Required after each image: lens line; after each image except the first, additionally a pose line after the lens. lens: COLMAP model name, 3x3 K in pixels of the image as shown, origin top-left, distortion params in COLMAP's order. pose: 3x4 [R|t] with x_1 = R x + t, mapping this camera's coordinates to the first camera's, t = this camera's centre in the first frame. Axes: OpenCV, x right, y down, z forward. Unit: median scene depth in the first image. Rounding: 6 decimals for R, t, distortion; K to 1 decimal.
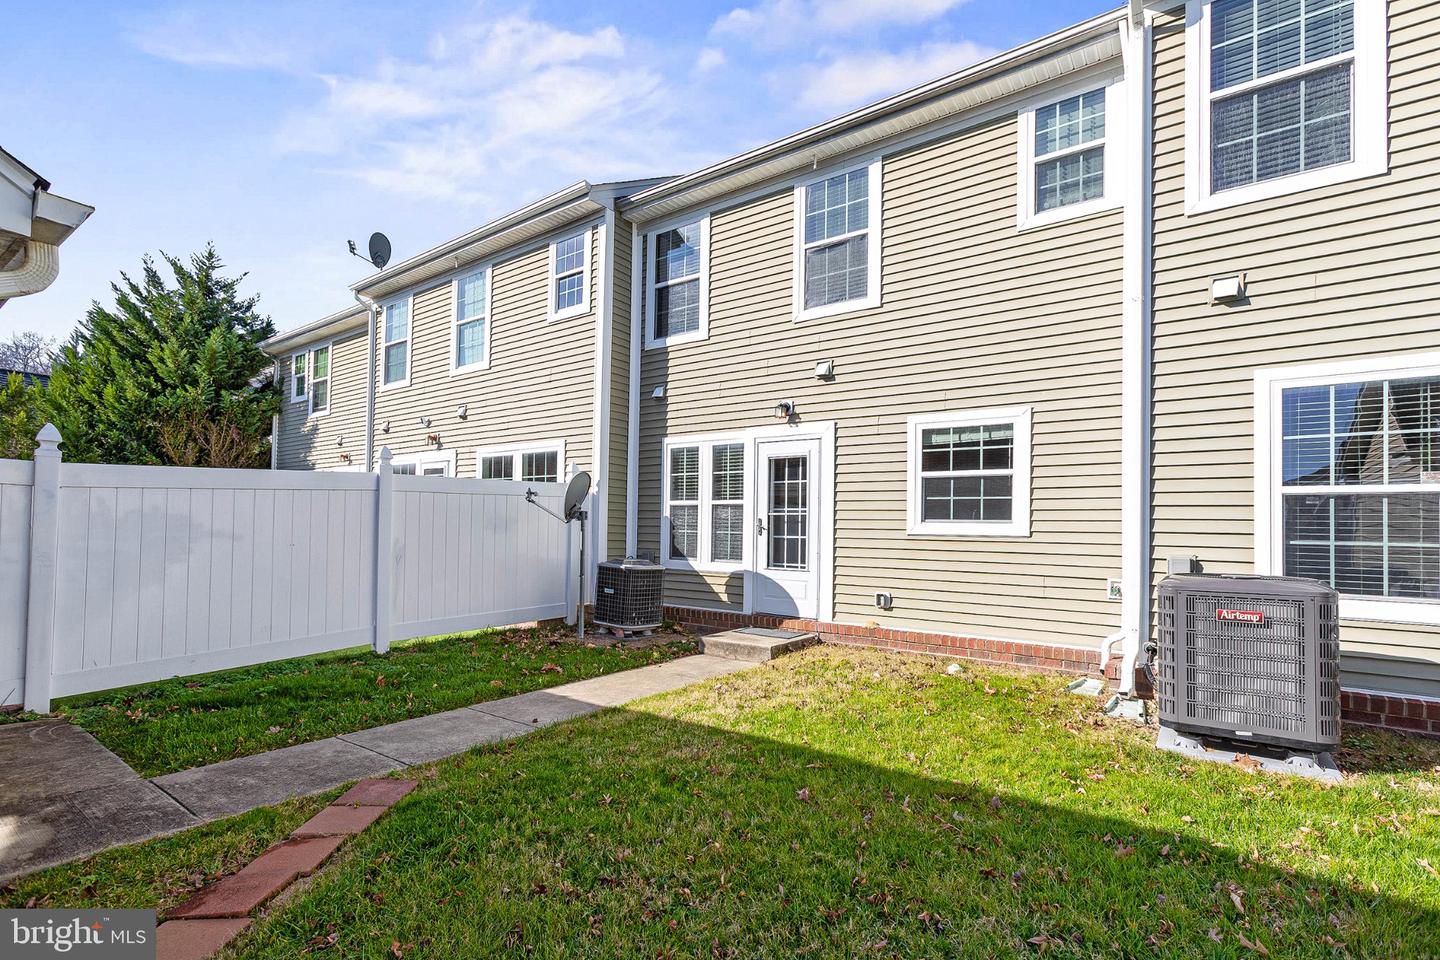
lens RADIAL K [[675.2, 0, 747.7], [0, 675.2, 503.0], [0, 0, 1]] dist [-0.032036, 0.010154]
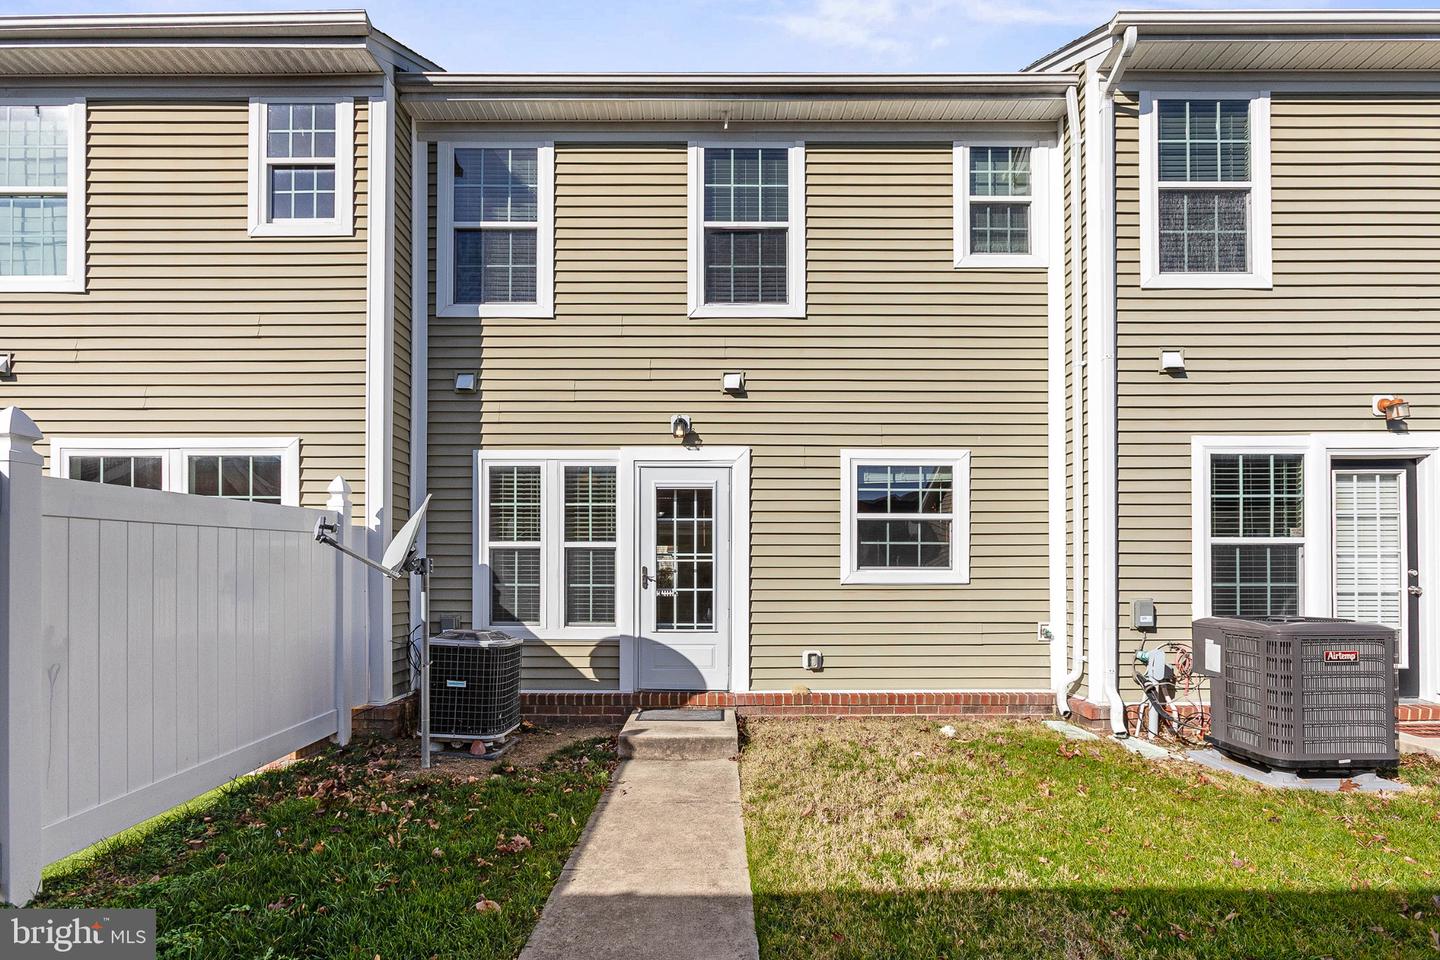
lens RADIAL K [[675.2, 0, 827.0], [0, 675.2, 562.6], [0, 0, 1]] dist [-0.032036, 0.010154]
pose [[0.809159, -0.005424, 0.587565, -0.279395], [-0.009565, 0.999703, 0.022400, -0.000473], [-0.587512, -0.023745, 0.808867, 0.279893]]
